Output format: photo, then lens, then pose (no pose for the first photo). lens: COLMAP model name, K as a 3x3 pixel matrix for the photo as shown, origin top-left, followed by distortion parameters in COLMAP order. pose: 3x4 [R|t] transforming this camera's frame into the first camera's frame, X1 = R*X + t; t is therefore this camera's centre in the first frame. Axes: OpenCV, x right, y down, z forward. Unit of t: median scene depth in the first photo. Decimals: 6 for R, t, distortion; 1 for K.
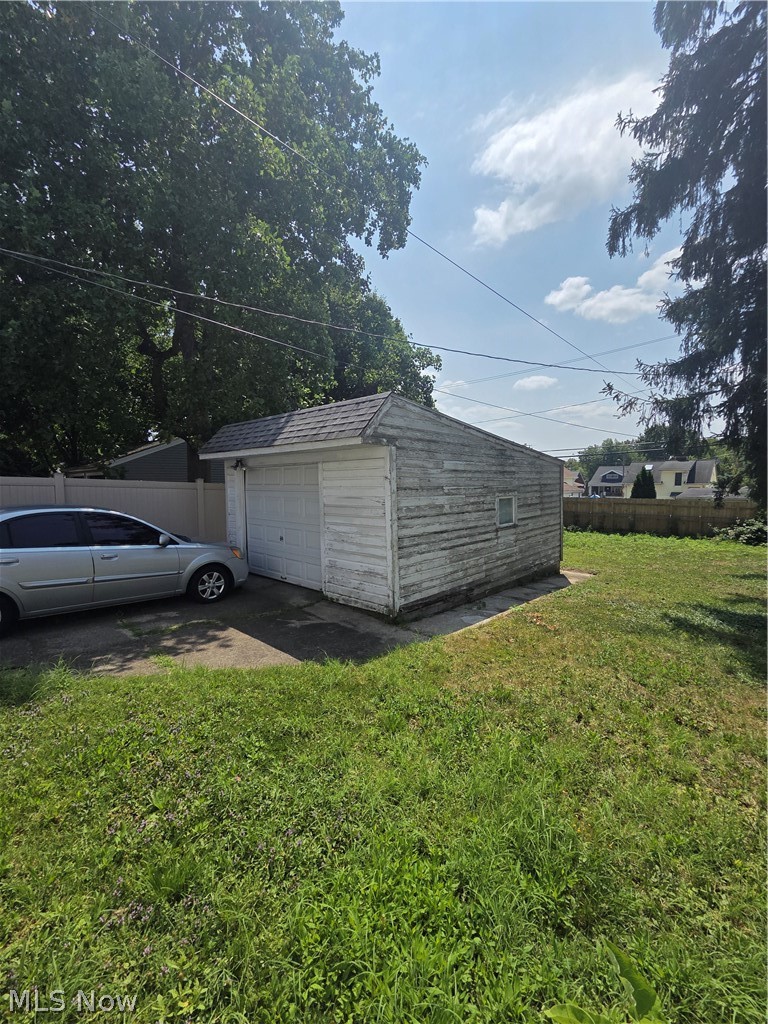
lens RADIAL K [[419.6, 0, 384.0], [0, 419.6, 512.0], [0, 0, 1]] dist [-0.000563, -0.000593]
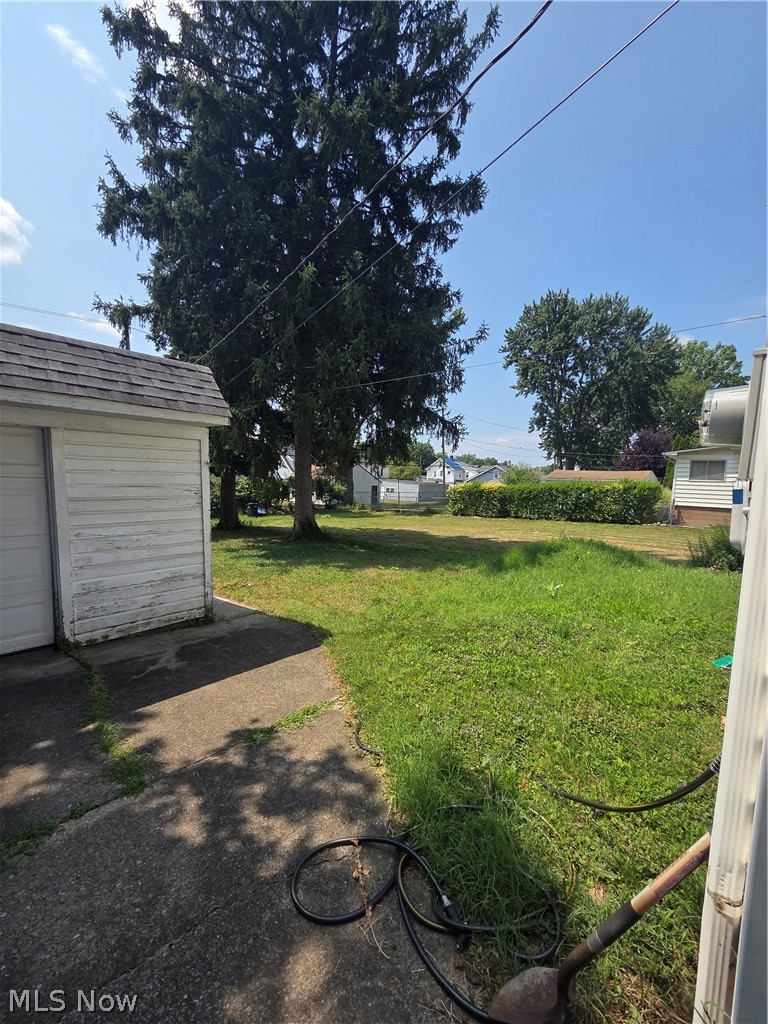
lens RADIAL K [[419.6, 0, 384.0], [0, 419.6, 512.0], [0, 0, 1]] dist [-0.000563, -0.000593]
pose [[-0.027504, -0.064374, 0.997547, -0.862478], [0.040514, 0.997033, 0.065458, -0.020370], [-0.998800, 0.042215, -0.024815, 0.612734]]
